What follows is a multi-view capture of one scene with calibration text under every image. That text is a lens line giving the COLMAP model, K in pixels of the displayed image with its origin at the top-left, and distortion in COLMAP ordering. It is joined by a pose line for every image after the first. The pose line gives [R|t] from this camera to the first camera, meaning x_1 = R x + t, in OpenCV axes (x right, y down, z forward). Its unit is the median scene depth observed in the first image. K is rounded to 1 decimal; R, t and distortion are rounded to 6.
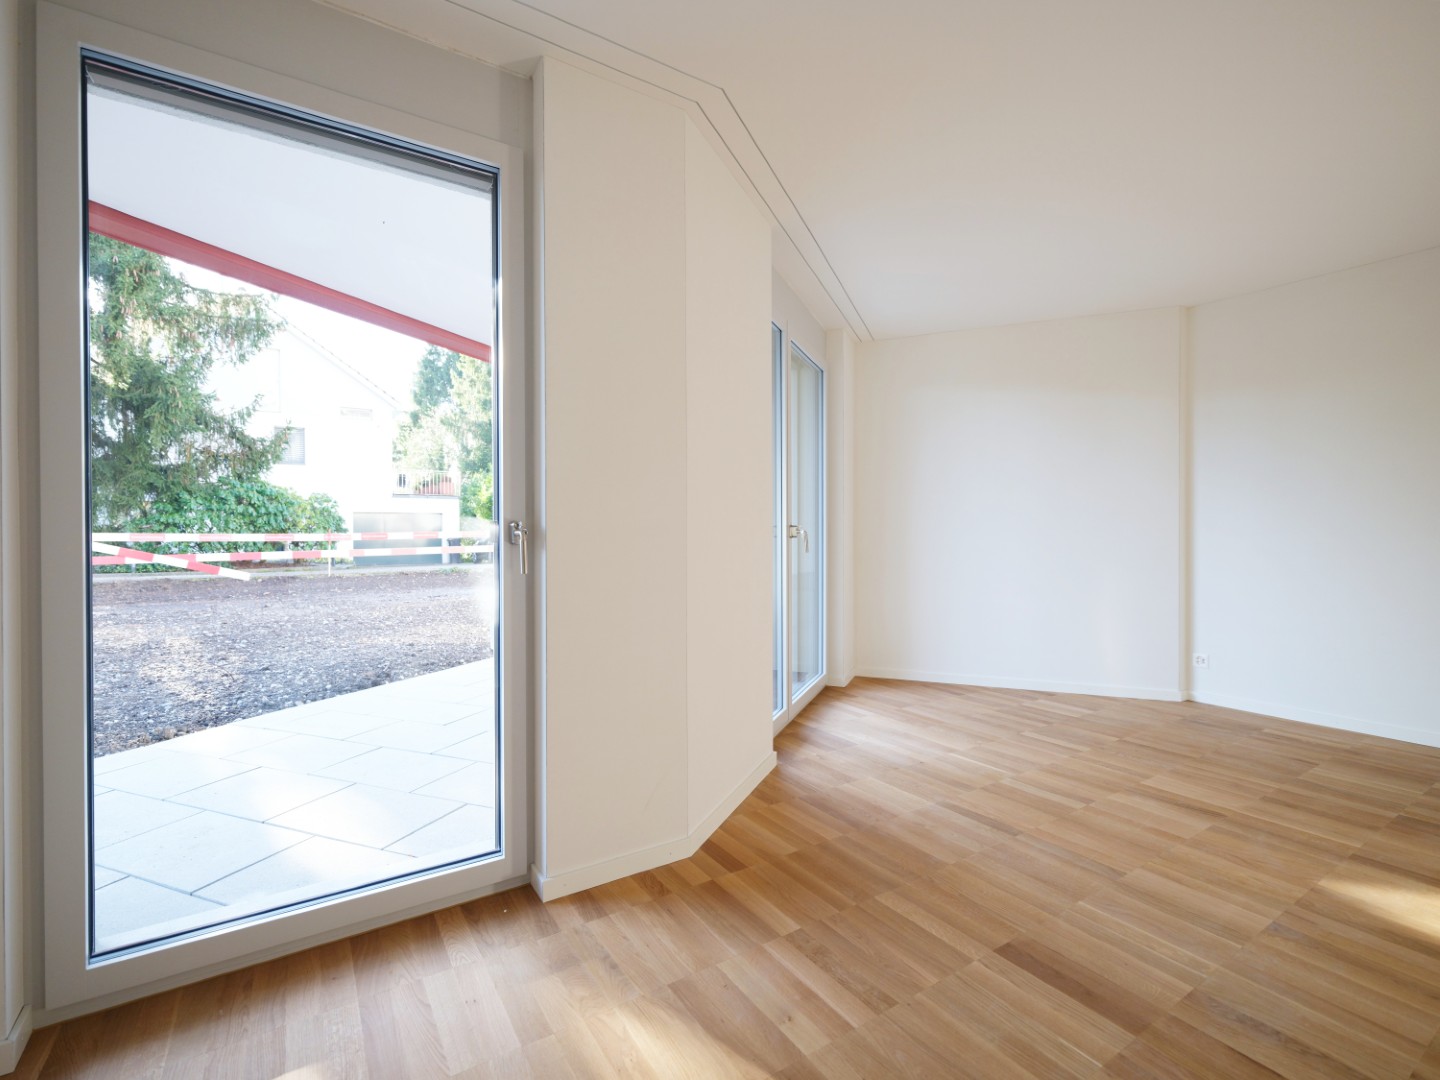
lens RADIAL K [[658.0, 0, 723.1], [0, 658.0, 535.5], [0, 0, 1]] dist [0.004241, 0.001054]
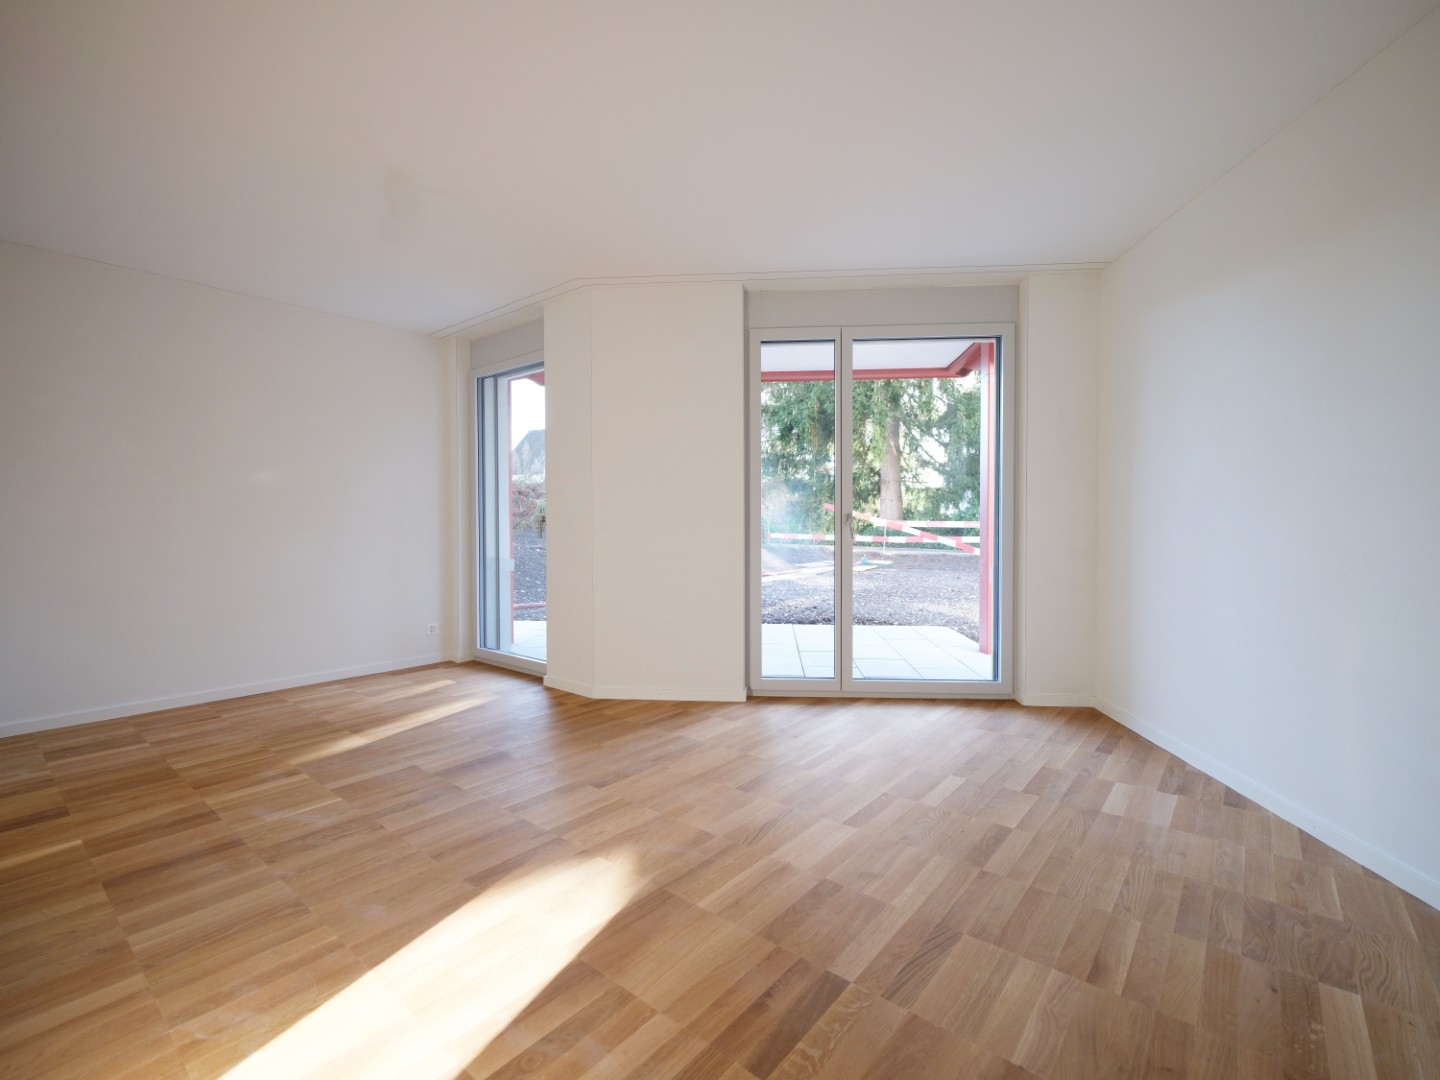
lens RADIAL K [[658.0, 0, 722.5], [0, 658.0, 535.0], [0, 0, 1]] dist [0.004241, 0.001054]
pose [[0.291646, 0.022468, -0.956263, 1.411515], [-0.007293, 0.999747, 0.021265, -0.001970], [0.956499, 0.000773, 0.291736, 0.644414]]
